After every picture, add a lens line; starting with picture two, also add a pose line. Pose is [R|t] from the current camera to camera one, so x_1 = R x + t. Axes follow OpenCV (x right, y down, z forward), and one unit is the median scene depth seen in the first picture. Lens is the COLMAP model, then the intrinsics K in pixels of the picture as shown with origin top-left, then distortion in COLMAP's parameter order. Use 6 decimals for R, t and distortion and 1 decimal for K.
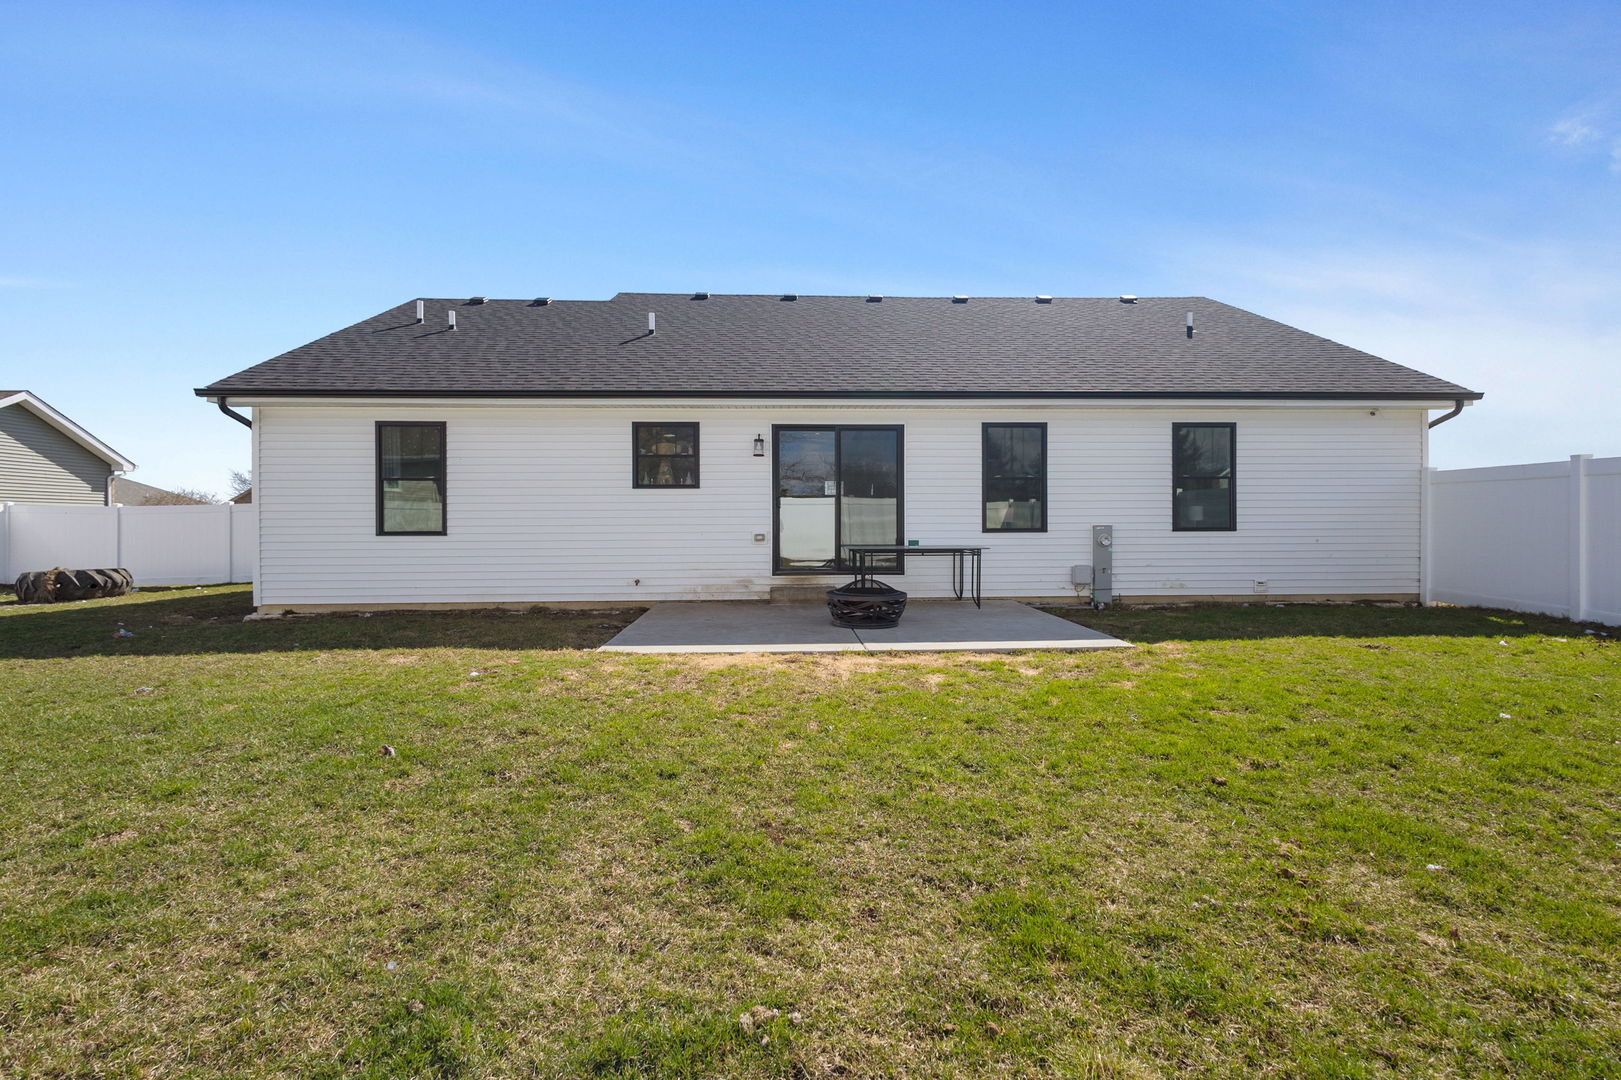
lens RADIAL K [[759.2, 0, 810.6], [0, 759.2, 516.5], [0, 0, 1]] dist [0.015545, -0.005937]
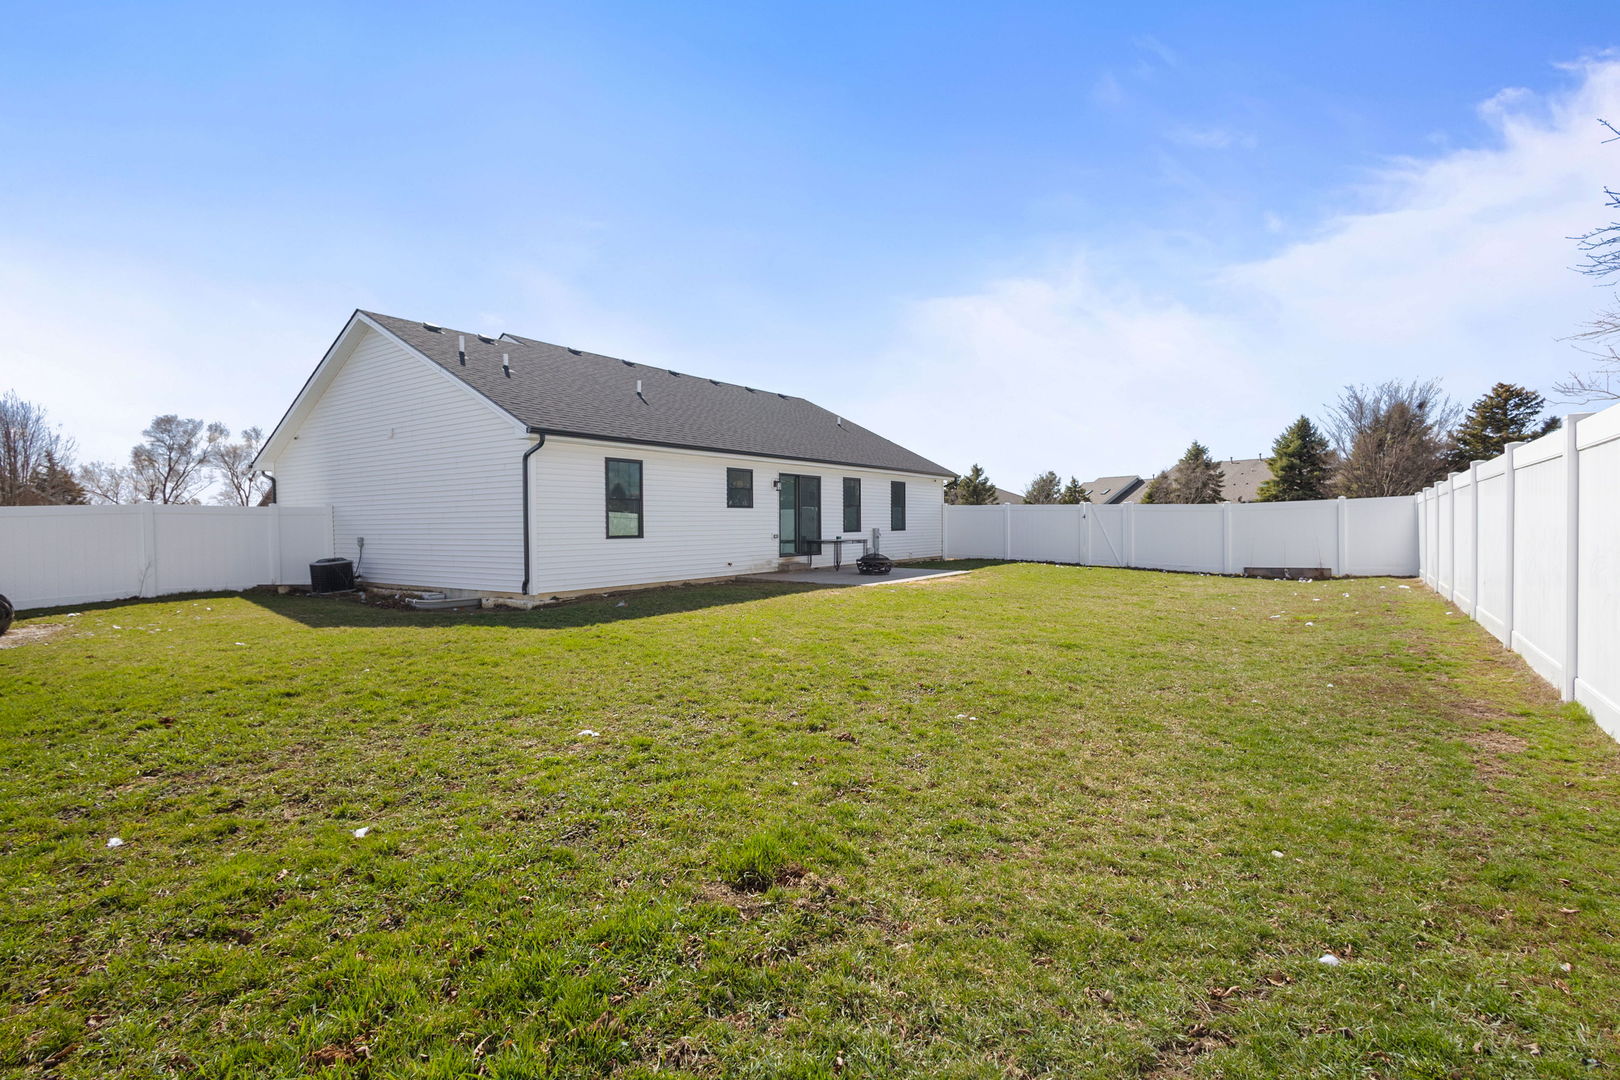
lens RADIAL K [[758.7, 0, 810.1], [0, 758.7, 516.5], [0, 0, 1]] dist [0.015545, -0.005937]
pose [[0.601411, 0.005416, 0.798922, -1.439016], [0.019743, 0.999571, -0.021638, 0.021612], [-0.798696, 0.028787, 0.601046, -0.134909]]
